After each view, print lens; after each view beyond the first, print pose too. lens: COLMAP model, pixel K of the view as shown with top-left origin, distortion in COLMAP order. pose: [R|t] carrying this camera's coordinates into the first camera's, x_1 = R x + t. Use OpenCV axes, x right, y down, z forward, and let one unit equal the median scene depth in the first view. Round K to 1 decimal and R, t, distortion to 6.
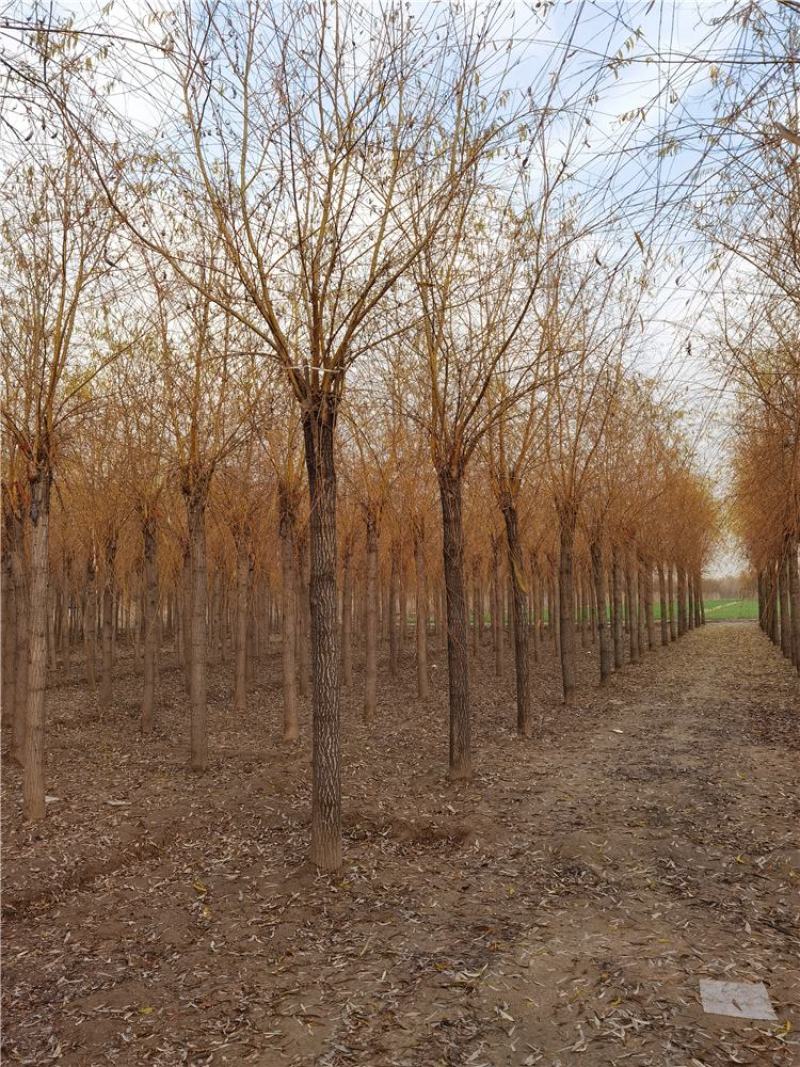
lens RADIAL K [[846.7, 0, 401.0], [0, 846.7, 532.2], [0, 0, 1]] dist [0.059013, -0.059953]
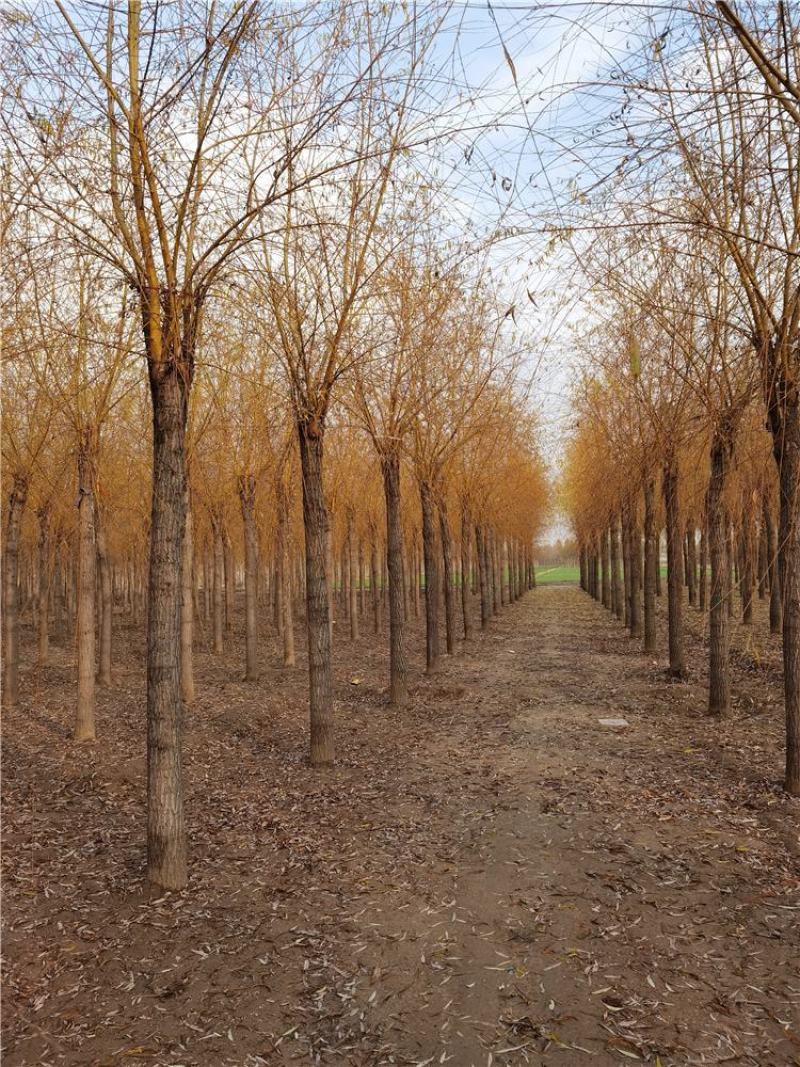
lens RADIAL K [[848.1, 0, 400.0], [0, 848.1, 533.5], [0, 0, 1]] dist [0.053442, -0.046173]
pose [[0.980517, 0.002970, 0.196414, -0.405631], [-0.010628, 0.999223, 0.037945, -0.052946], [-0.196149, -0.039293, 0.979787, -0.738867]]
